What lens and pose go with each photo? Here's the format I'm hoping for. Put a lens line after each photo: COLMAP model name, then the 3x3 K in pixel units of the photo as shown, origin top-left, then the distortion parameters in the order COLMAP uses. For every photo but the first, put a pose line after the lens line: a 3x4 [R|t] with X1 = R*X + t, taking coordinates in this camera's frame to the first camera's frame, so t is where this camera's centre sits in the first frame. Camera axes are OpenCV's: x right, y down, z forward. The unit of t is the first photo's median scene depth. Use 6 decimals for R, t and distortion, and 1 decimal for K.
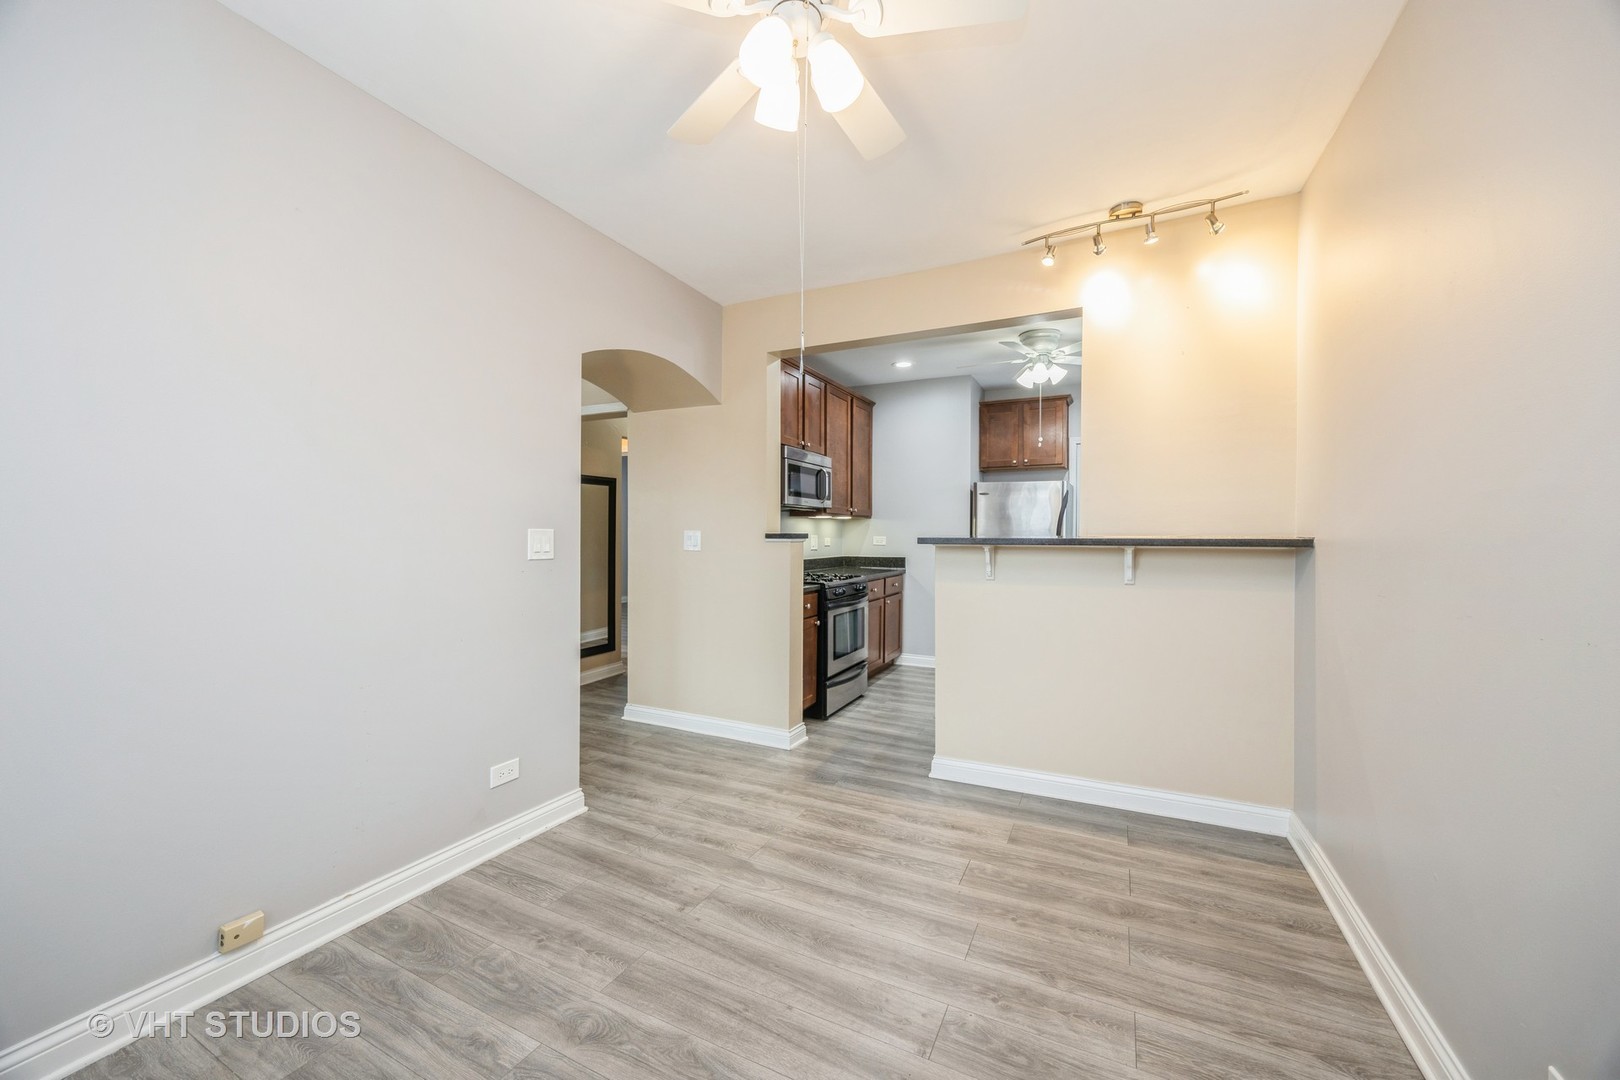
lens RADIAL K [[621.8, 0, 822.4], [0, 621.8, 529.7], [0, 0, 1]] dist [-0.001638, -0.000033]
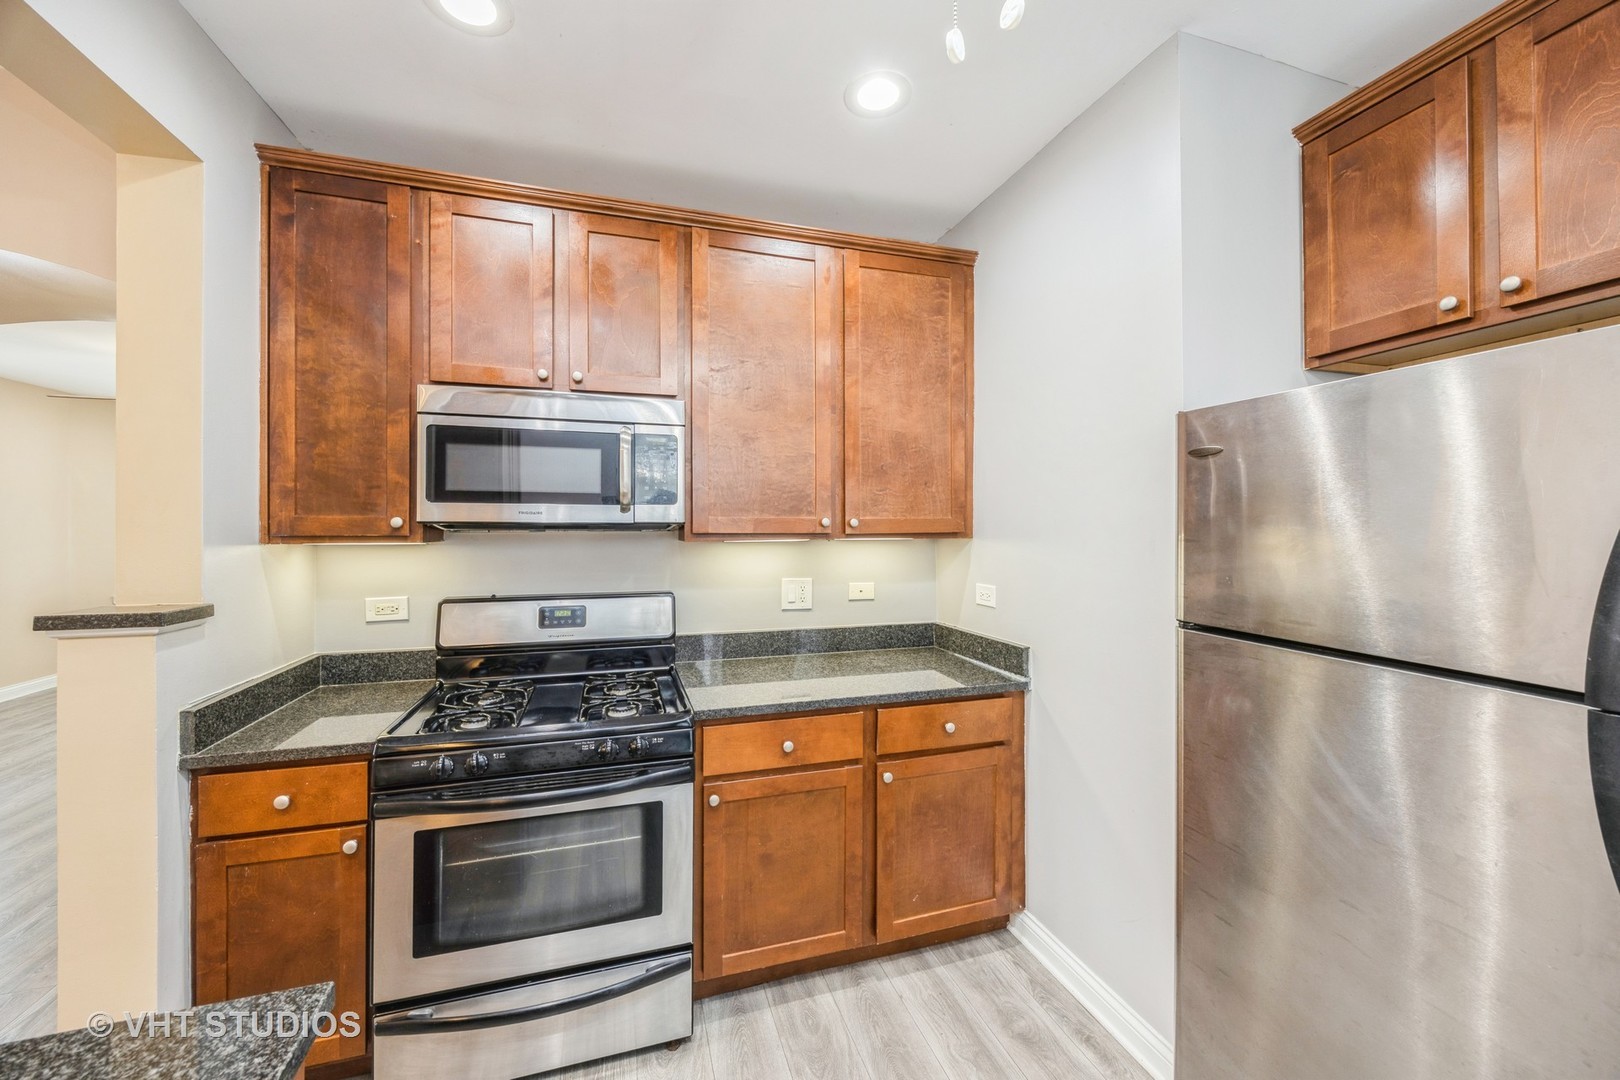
lens RADIAL K [[621.8, 0, 822.4], [0, 621.8, 529.7], [0, 0, 1]] dist [-0.001638, -0.000033]
pose [[0.686422, -0.007604, -0.727164, 0.321687], [0.004871, 0.999971, -0.005859, -0.023252], [0.727187, 0.000479, 0.686439, 0.676474]]
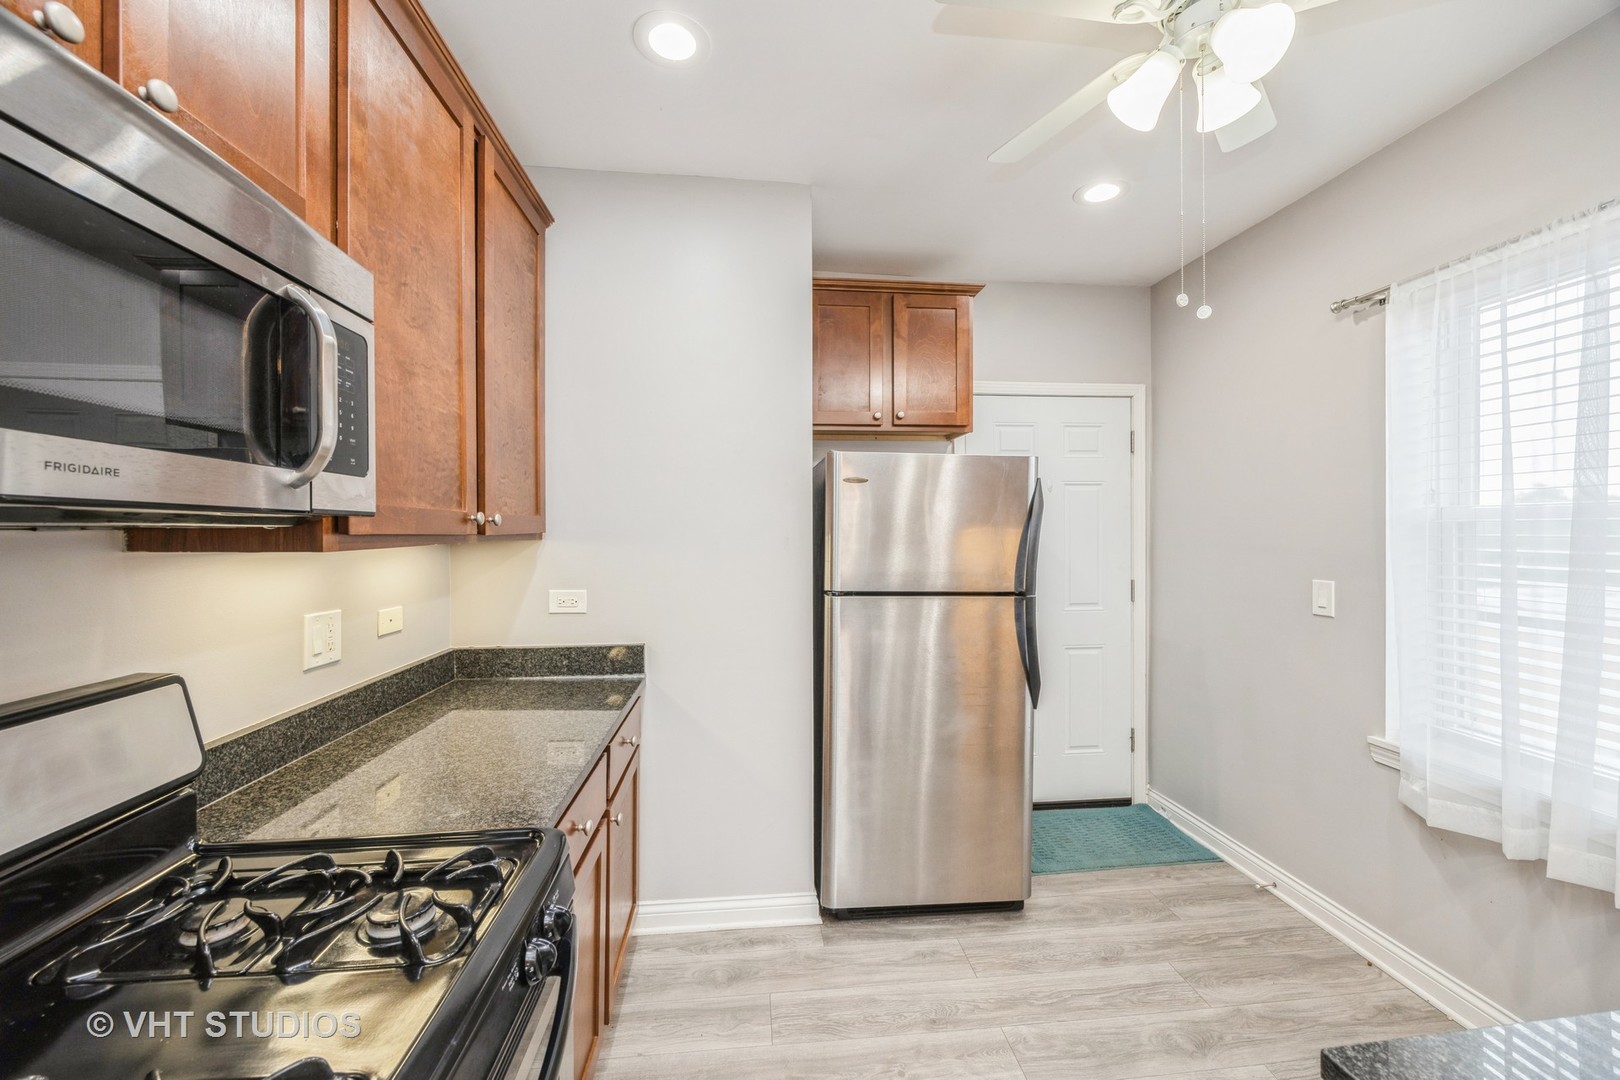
lens RADIAL K [[608.8, 0, 810.0], [0, 608.8, 531.8], [0, 0, 1]] dist [-0.001418, -0.000038]
pose [[0.856432, -0.004841, 0.516237, 0.030960], [0.004176, 0.999988, 0.002449, -0.024431], [-0.516243, 0.000058, 0.856442, 0.645944]]
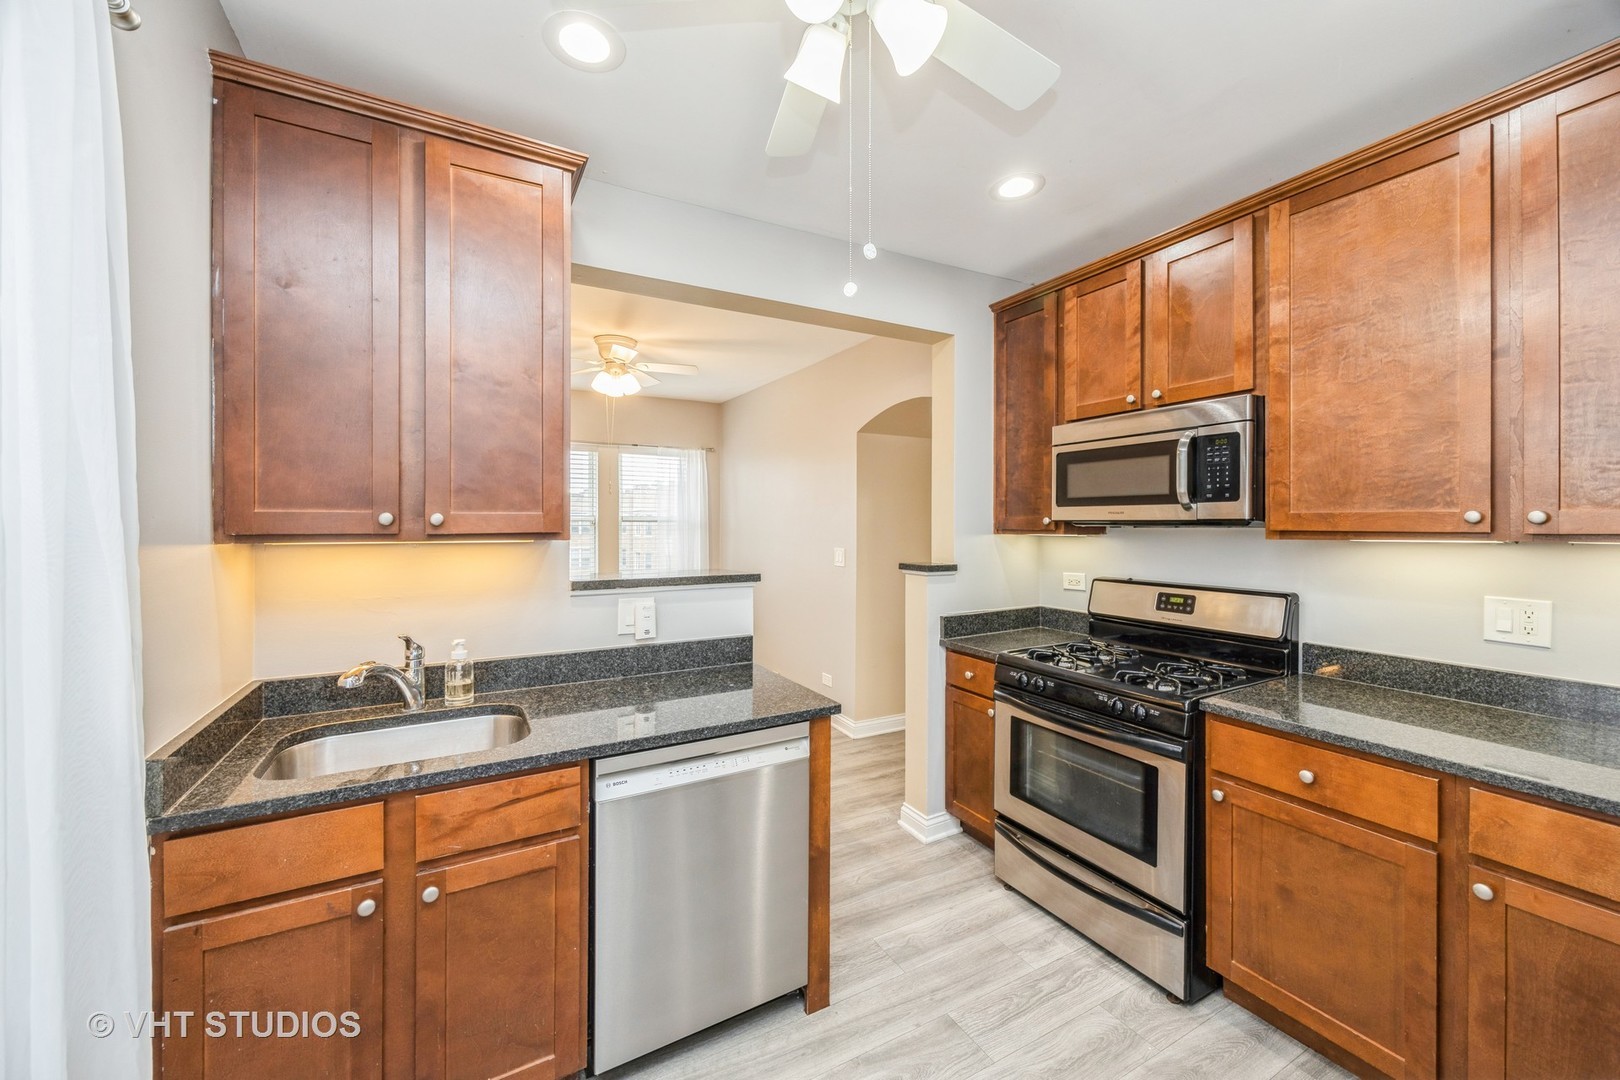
lens RADIAL K [[621.8, 0, 822.4], [0, 621.8, 529.7], [0, 0, 1]] dist [-0.001638, -0.000033]
pose [[-0.569378, -0.002539, -0.822072, 0.426091], [-0.006777, 0.999976, 0.001606, -0.022813], [0.822048, 0.006485, -0.569381, 0.860804]]
